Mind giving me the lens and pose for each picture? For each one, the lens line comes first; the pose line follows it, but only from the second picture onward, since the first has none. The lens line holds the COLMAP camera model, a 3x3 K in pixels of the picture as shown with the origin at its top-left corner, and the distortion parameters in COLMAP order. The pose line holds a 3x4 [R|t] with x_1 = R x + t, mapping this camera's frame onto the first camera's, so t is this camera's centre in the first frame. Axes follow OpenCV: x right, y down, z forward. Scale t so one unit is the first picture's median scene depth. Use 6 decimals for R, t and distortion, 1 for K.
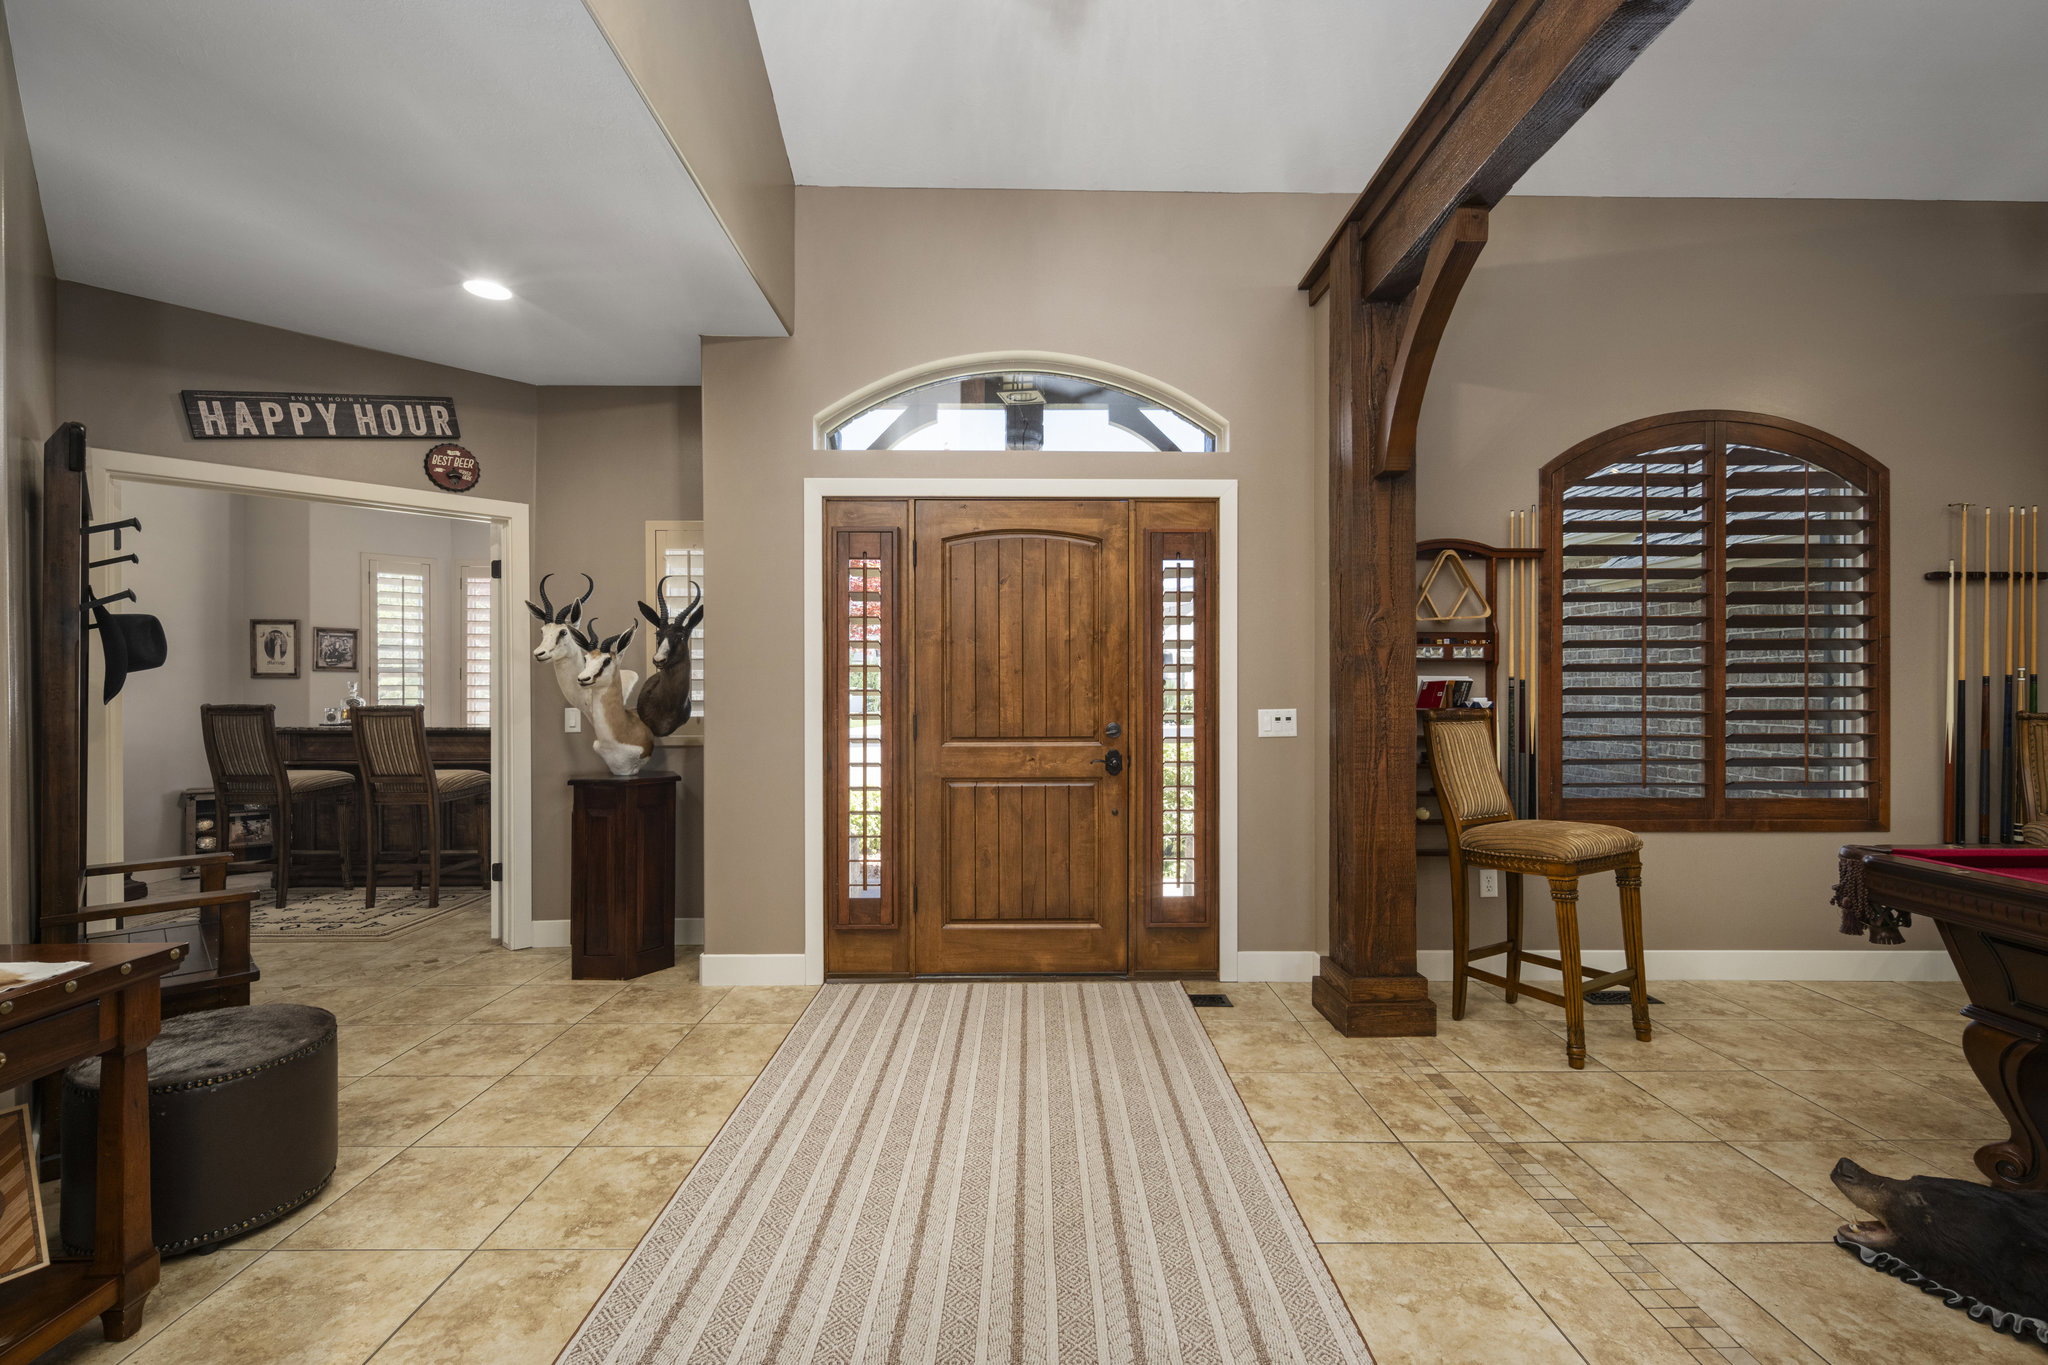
lens RADIAL K [[899.6, 0, 1028.8], [0, 899.6, 687.2], [0, 0, 1]] dist [-0.000311, 0.000133]
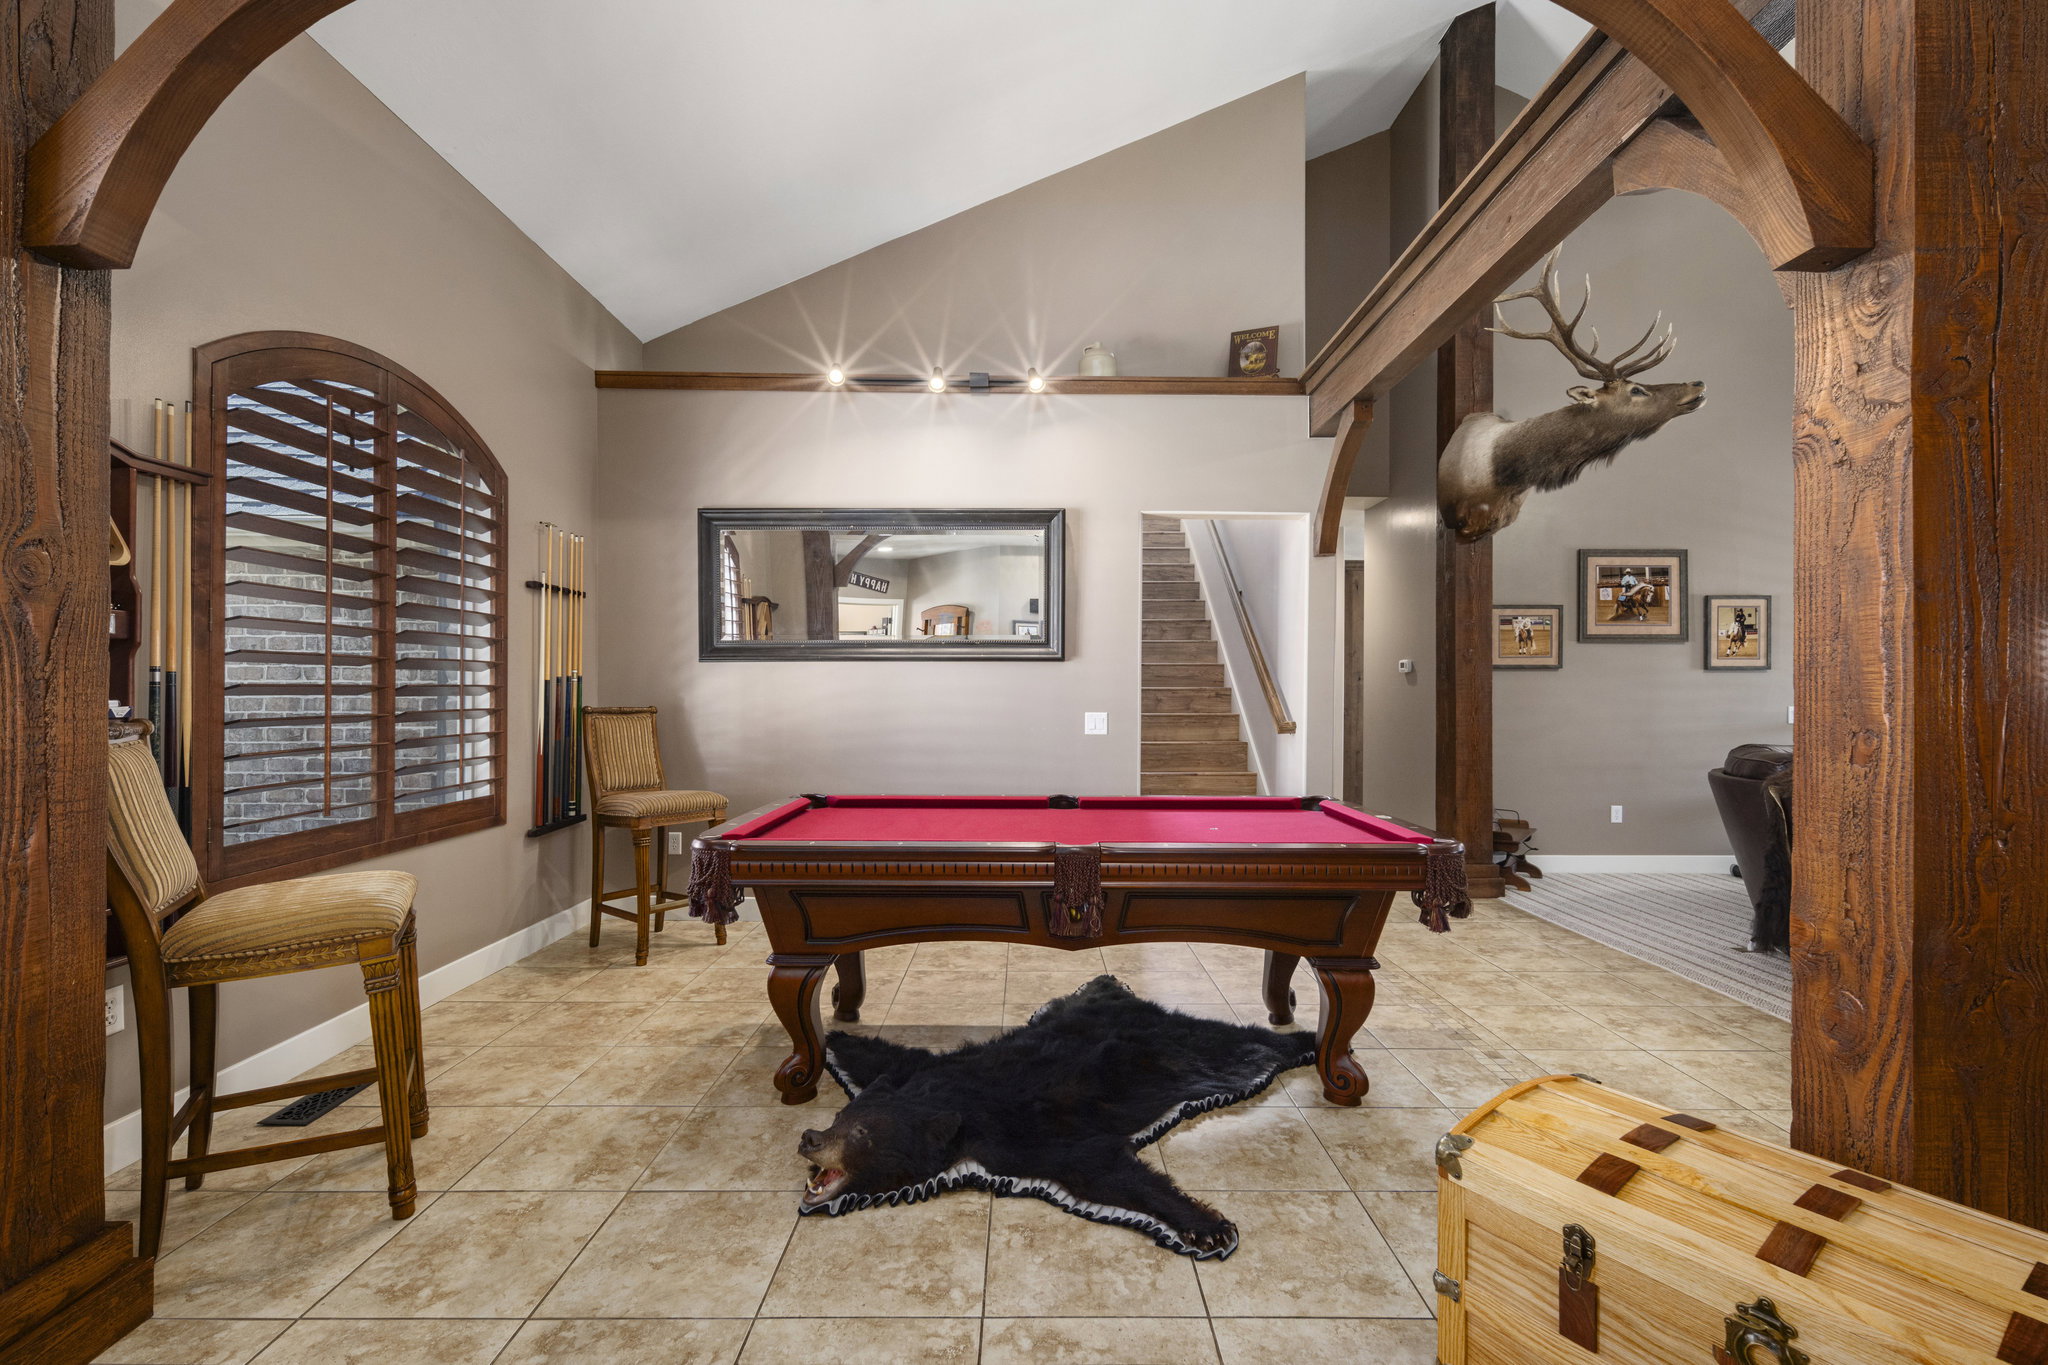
lens RADIAL K [[899.6, 0, 1028.8], [0, 899.6, 687.2], [0, 0, 1]] dist [-0.000311, 0.000133]
pose [[0.010501, 0.001662, 0.999943, -0.080482], [-0.003253, 0.999993, -0.001628, 0.001535], [-0.999940, -0.003236, 0.010506, 0.392721]]
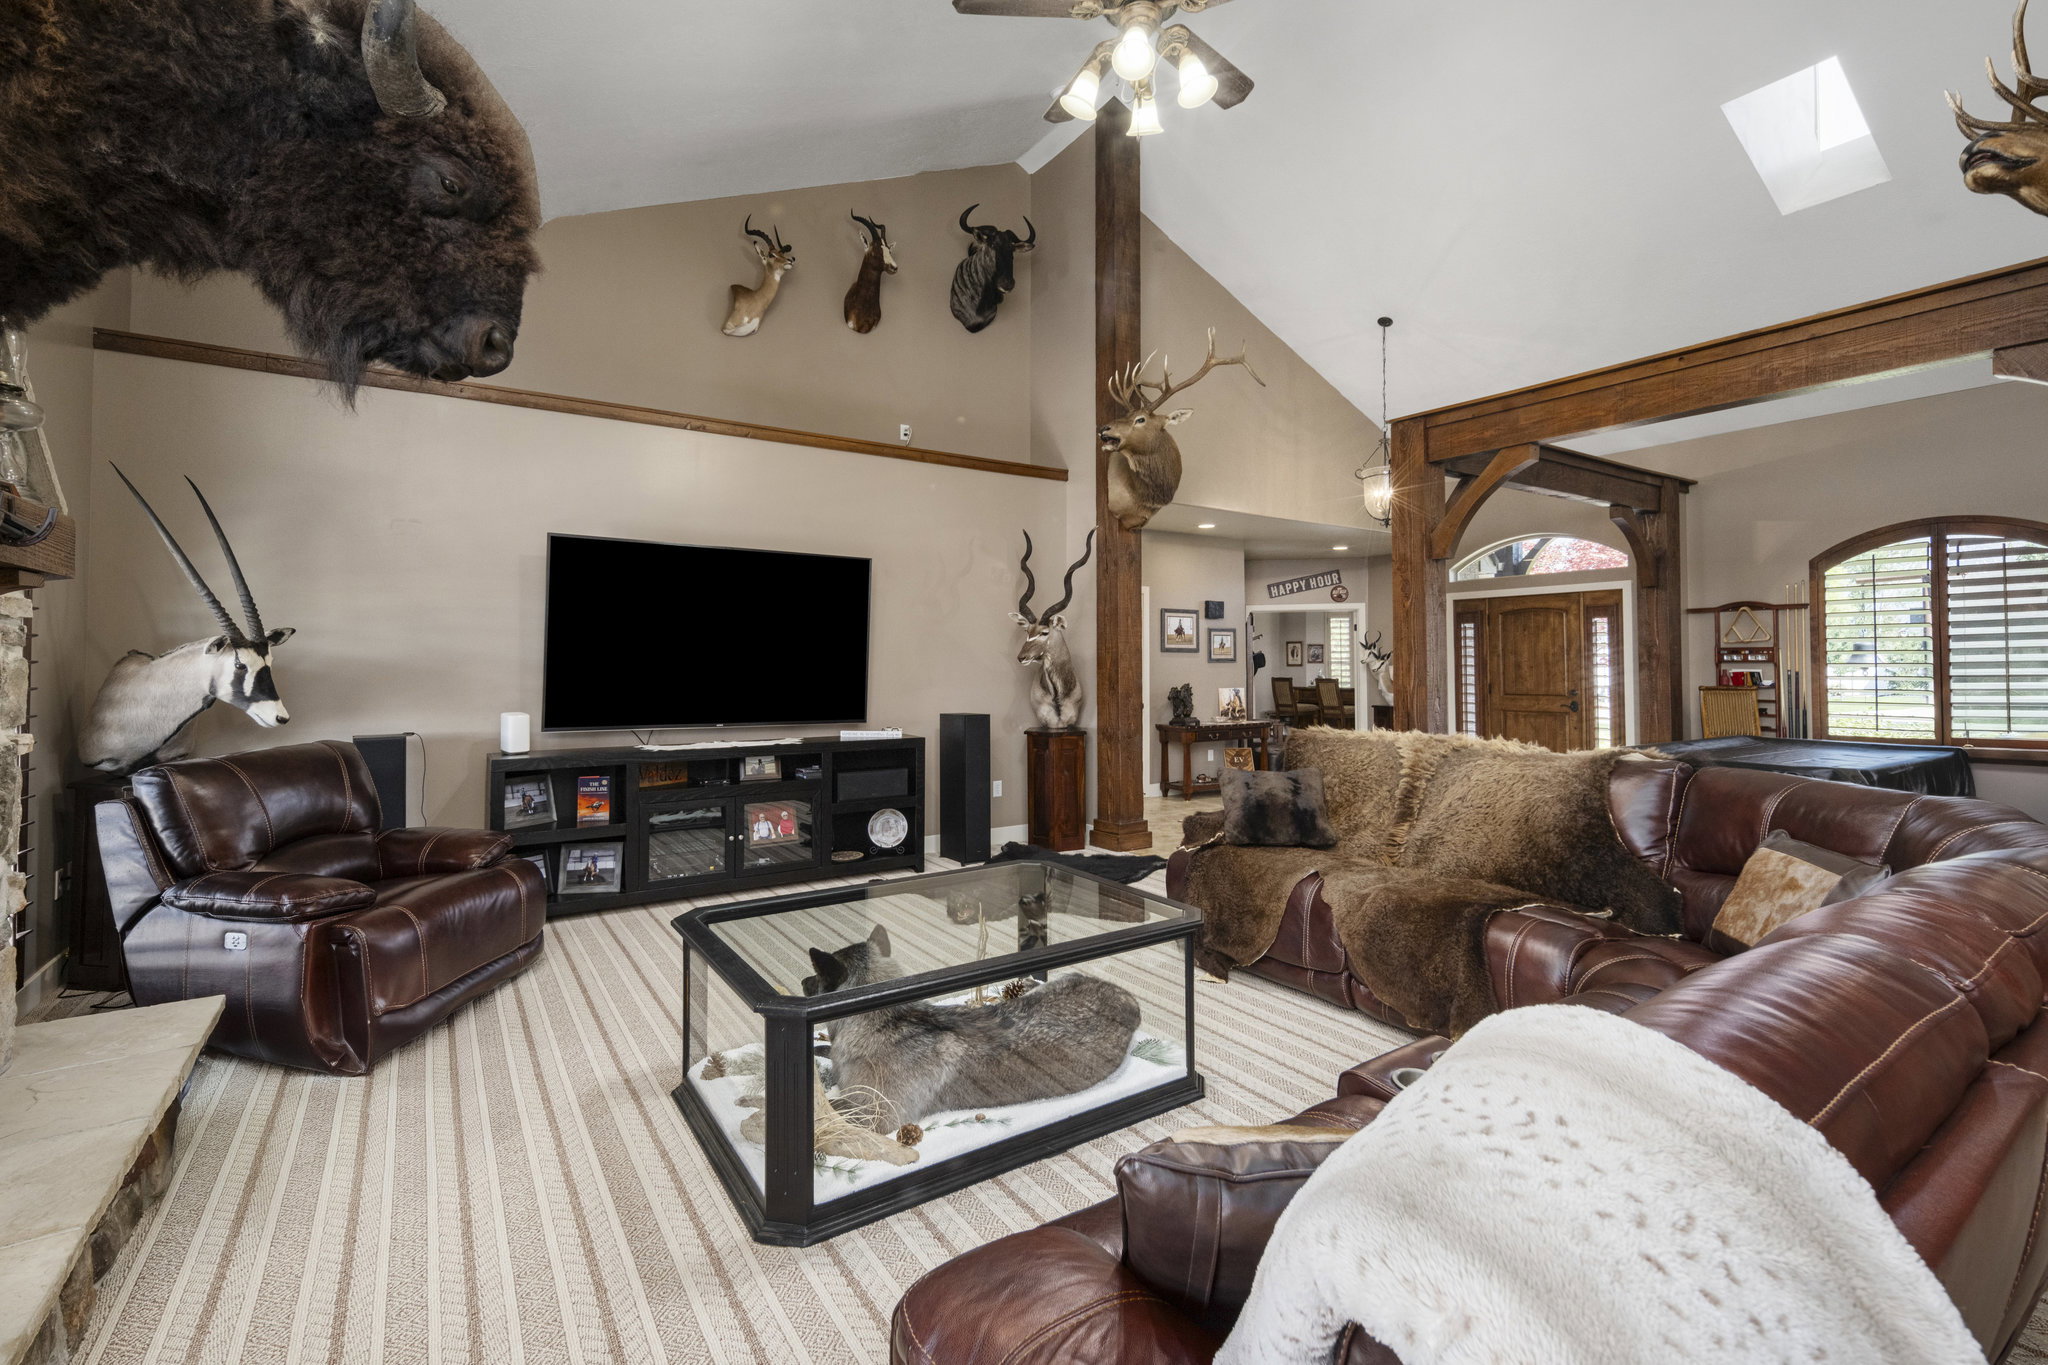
lens RADIAL K [[907.1, 0, 1026.1], [0, 907.1, 645.2], [0, 0, 1]] dist [0.000266, 0.000069]
pose [[0.538459, -0.018607, -0.842446, 1.289293], [0.001466, 0.999775, -0.021144, -0.025272], [0.842650, 0.010150, 0.538366, -1.431649]]
